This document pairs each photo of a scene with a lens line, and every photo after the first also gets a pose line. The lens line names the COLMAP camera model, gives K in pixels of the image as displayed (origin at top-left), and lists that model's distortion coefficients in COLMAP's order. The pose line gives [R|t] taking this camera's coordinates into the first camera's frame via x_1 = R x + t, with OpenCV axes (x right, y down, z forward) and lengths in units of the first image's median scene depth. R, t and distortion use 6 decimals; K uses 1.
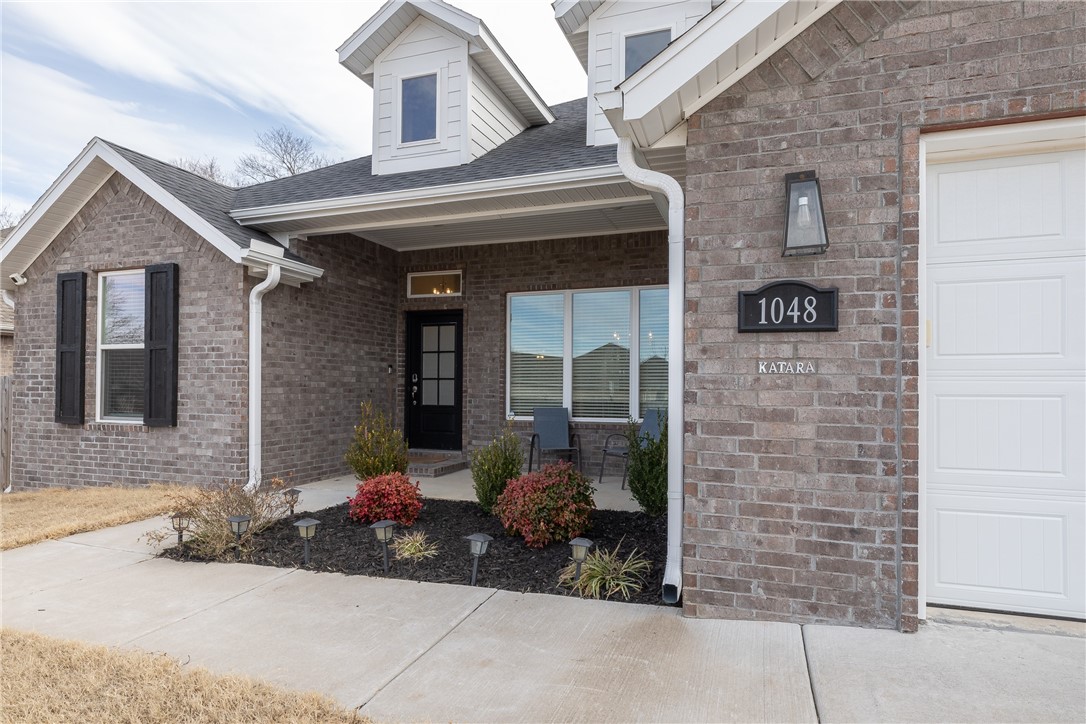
lens RADIAL K [[583.1, 0, 530.9], [0, 583.1, 381.6], [0, 0, 1]] dist [-0.004803, -0.000442]
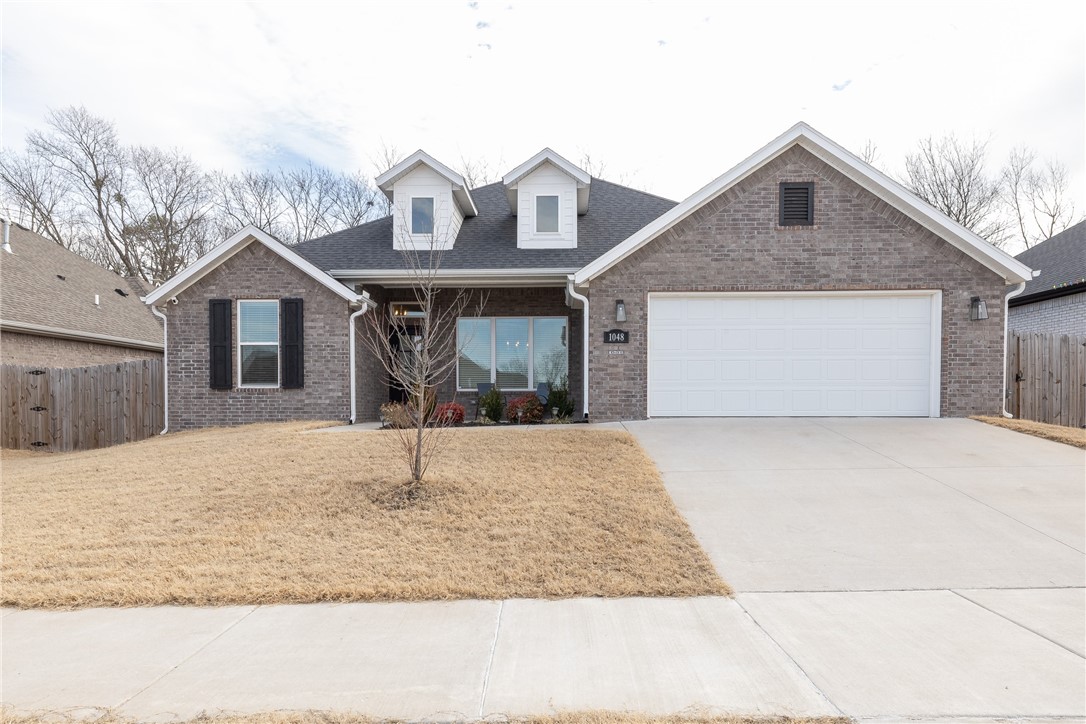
lens RADIAL K [[640.3, 0, 519.2], [0, 640.3, 408.8], [0, 0, 1]] dist [0.005638, -0.001698]
pose [[0.953299, -0.010332, 0.301852, -0.585908], [0.003763, 0.999743, 0.022339, 0.101988], [-0.302006, -0.020160, 0.953093, -1.144927]]
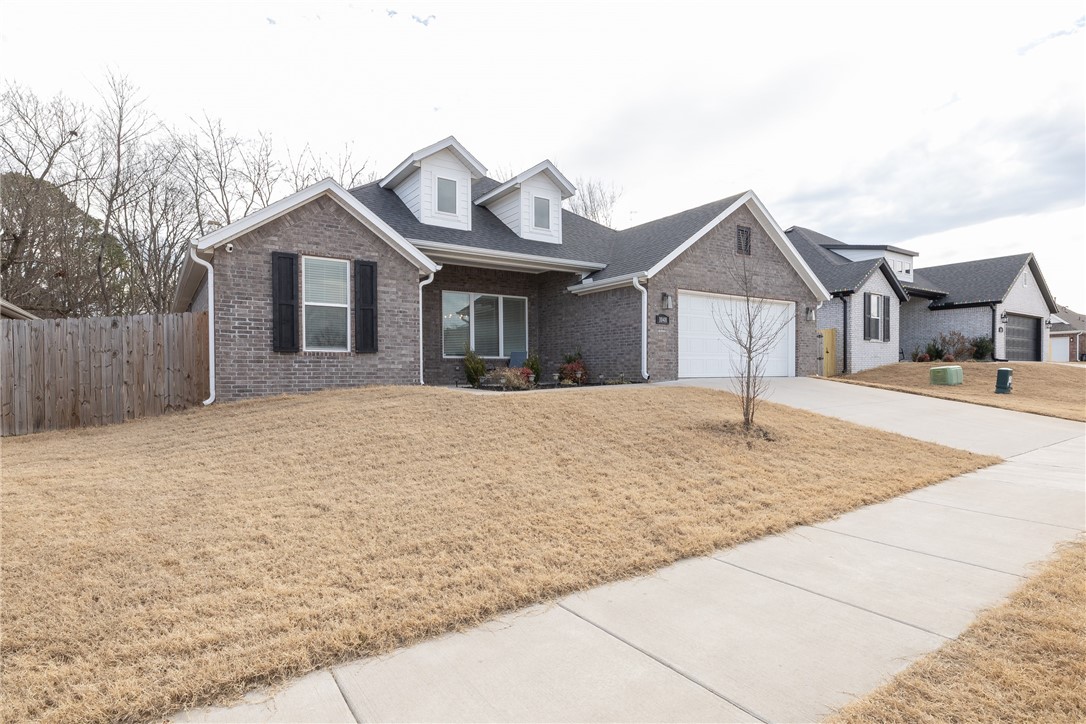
lens RADIAL K [[563.7, 0, 549.4], [0, 563.7, 371.7], [0, 0, 1]] dist [0.010308, -0.002261]
pose [[0.599040, -0.008851, 0.800670, -1.731476], [-0.003409, 0.999902, 0.013604, 0.112920], [-0.800712, -0.010879, 0.598951, -0.488209]]
